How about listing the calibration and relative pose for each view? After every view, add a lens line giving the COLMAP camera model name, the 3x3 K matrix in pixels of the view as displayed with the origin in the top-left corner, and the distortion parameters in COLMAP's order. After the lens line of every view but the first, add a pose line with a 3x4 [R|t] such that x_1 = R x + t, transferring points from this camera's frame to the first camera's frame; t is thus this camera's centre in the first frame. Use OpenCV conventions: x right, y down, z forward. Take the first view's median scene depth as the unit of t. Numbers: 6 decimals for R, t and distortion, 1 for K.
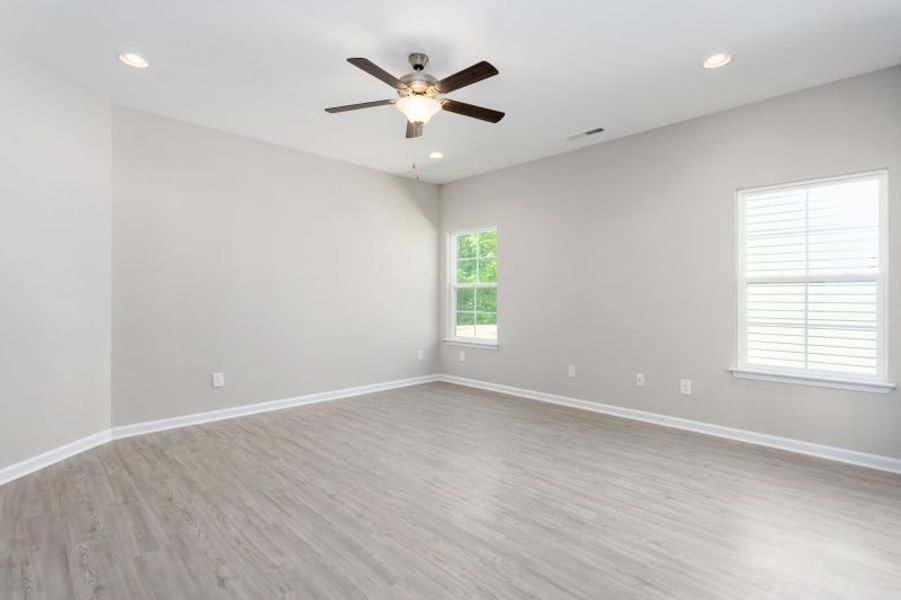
lens RADIAL K [[430.6, 0, 450.8], [0, 430.6, 299.2], [0, 0, 1]] dist [0.006179, 0.001873]
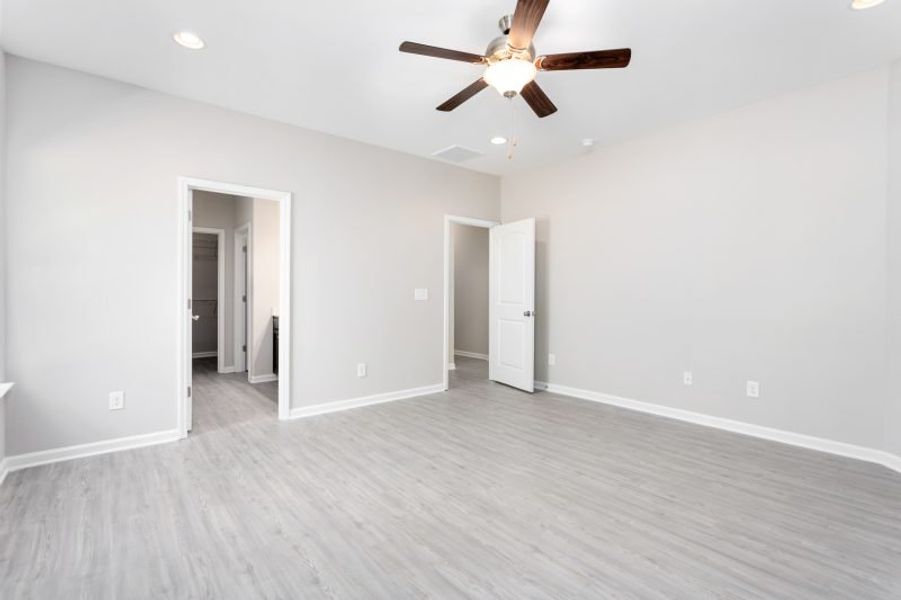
lens RADIAL K [[430.6, 0, 451.3], [0, 430.6, 297.3], [0, 0, 1]] dist [0.006179, 0.001873]
pose [[-0.995779, -0.006307, 0.091572, -0.040123], [-0.005193, 0.999910, 0.012397, -0.008973], [-0.091641, 0.011869, -0.995721, 1.982621]]
